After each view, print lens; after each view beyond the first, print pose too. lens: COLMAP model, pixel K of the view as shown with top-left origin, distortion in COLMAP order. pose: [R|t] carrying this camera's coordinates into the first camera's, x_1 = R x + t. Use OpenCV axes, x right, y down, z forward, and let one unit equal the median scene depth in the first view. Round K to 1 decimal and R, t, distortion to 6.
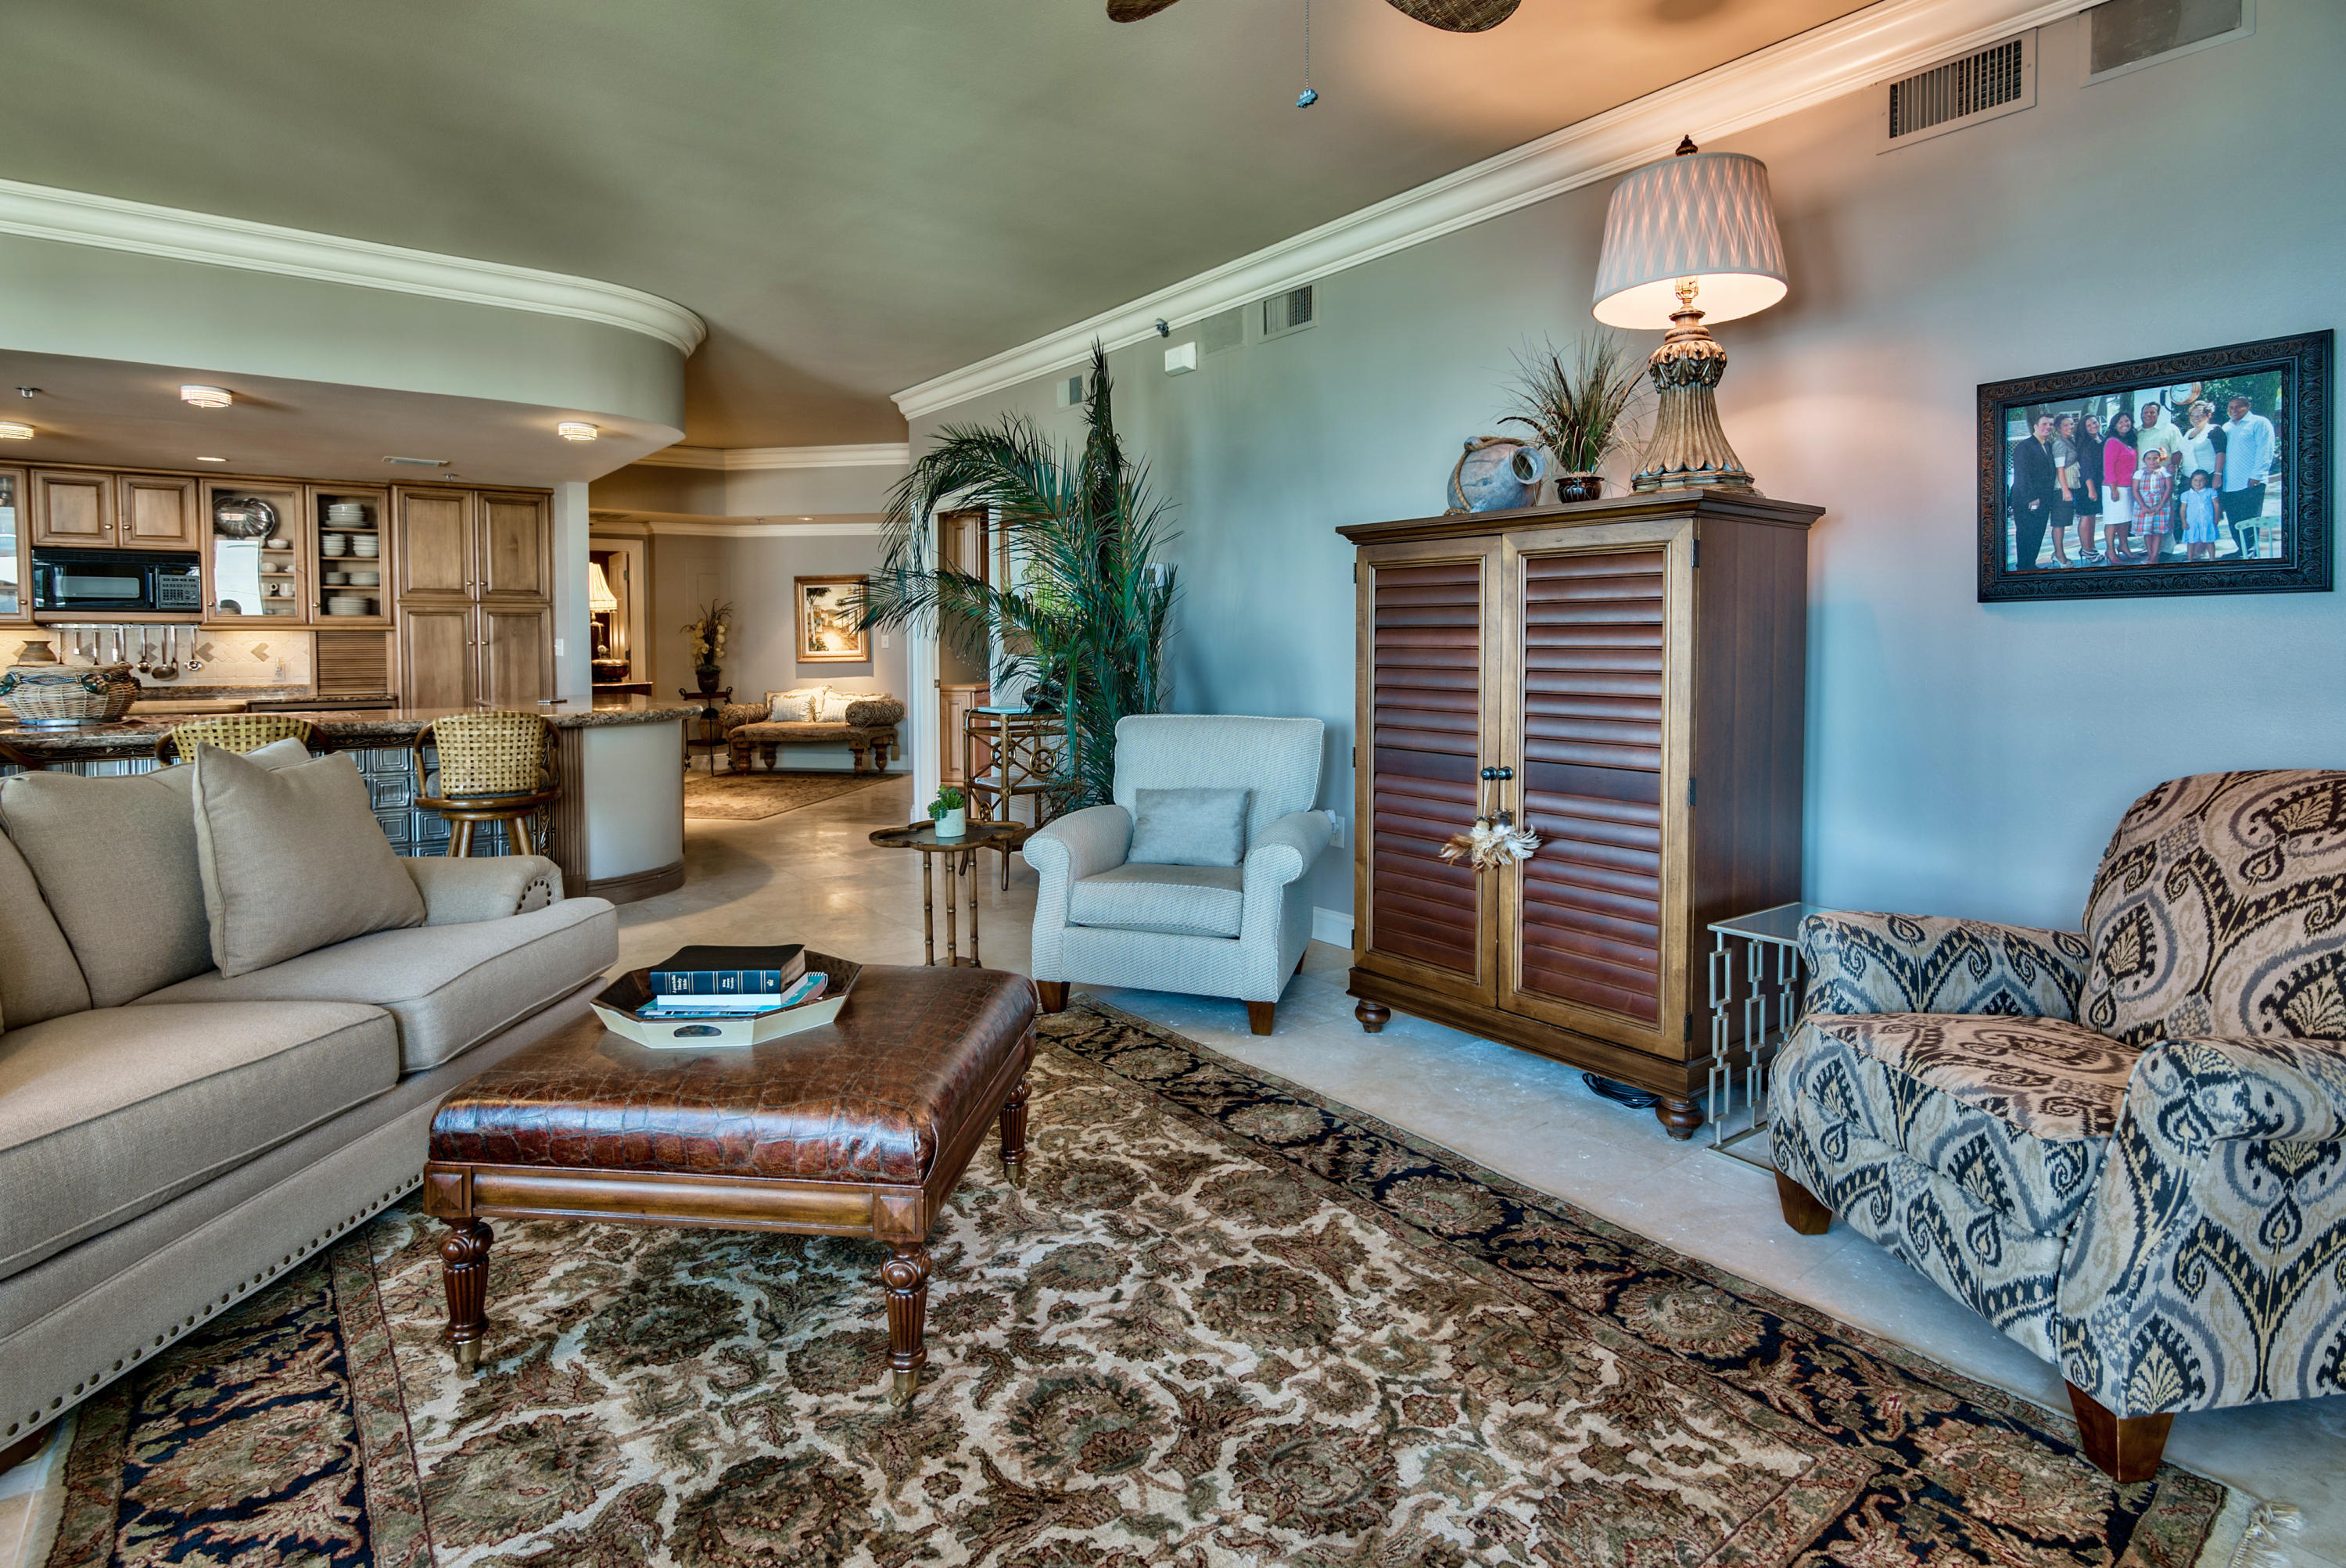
lens RADIAL K [[1189.2, 0, 1163.2], [0, 1189.2, 721.0], [0, 0, 1]] dist [-0.002872, -0.000655]
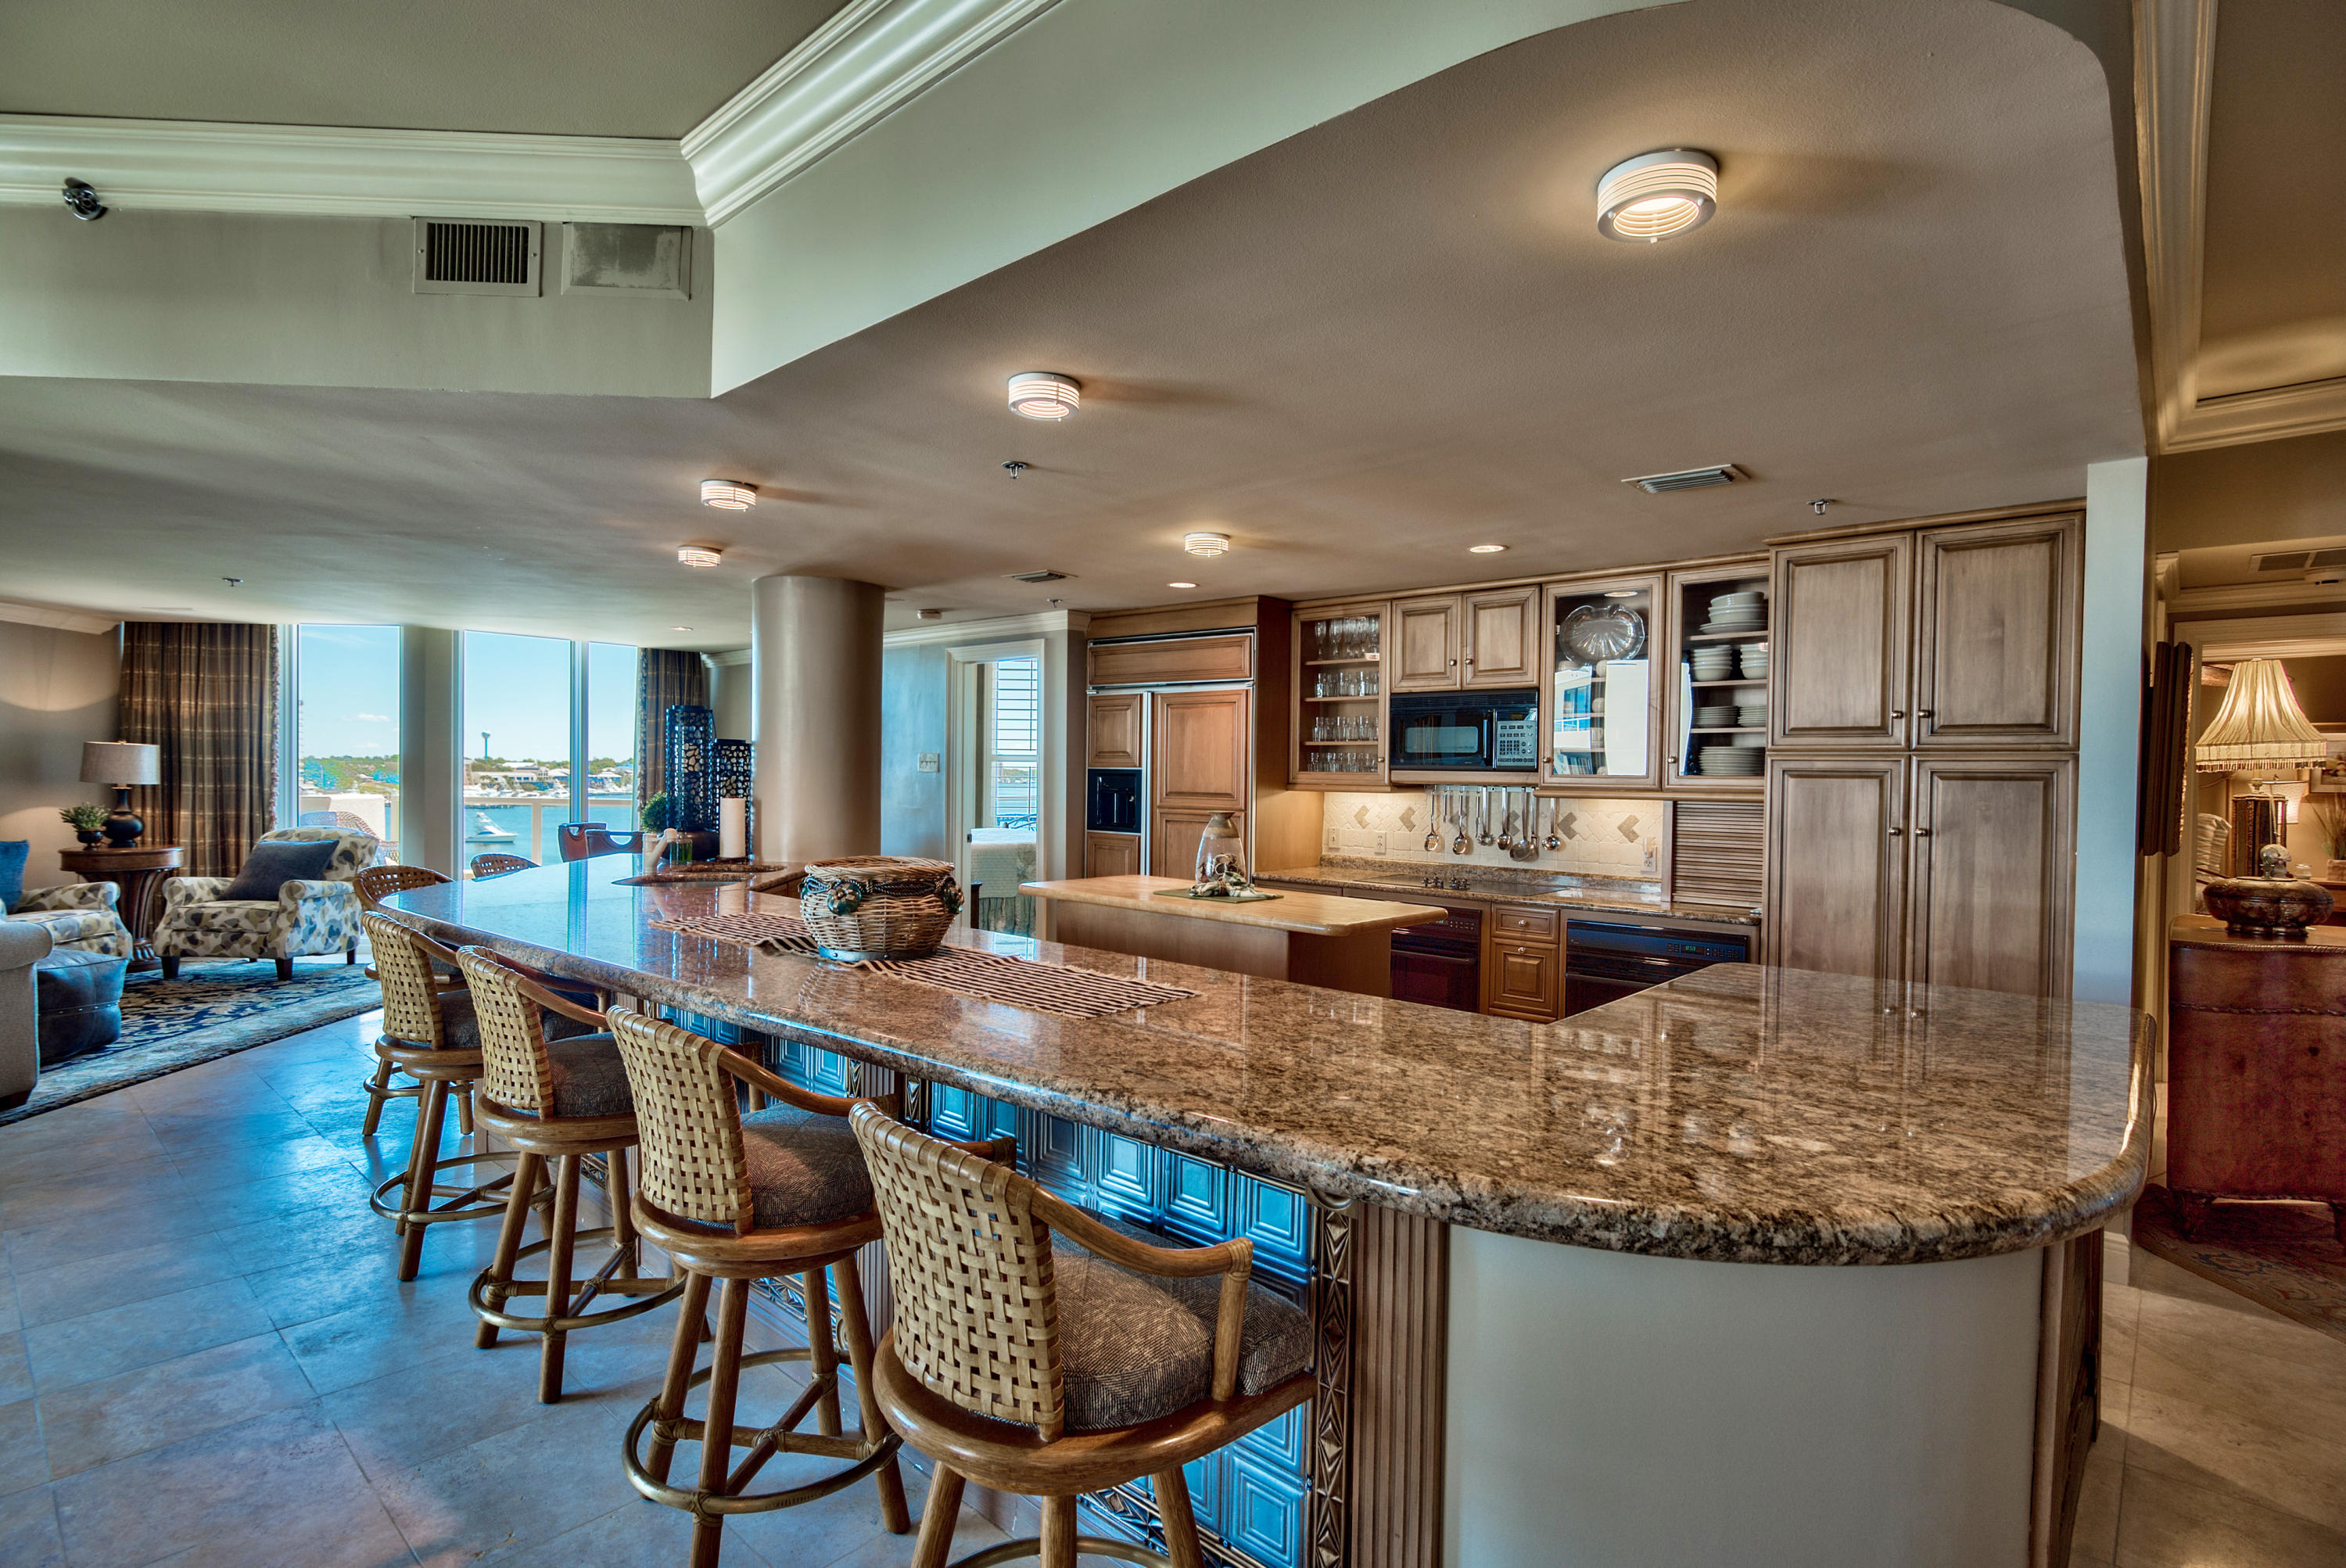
lens RADIAL K [[1127.4, 0, 1179.6], [0, 1127.4, 781.6], [0, 0, 1]] dist [-0.017793, 0.000500]
pose [[0.174546, 0.010143, -0.984597, -0.176744], [-0.084402, 0.996421, -0.004698, -0.063446], [0.981025, 0.083922, 0.174777, 0.665469]]
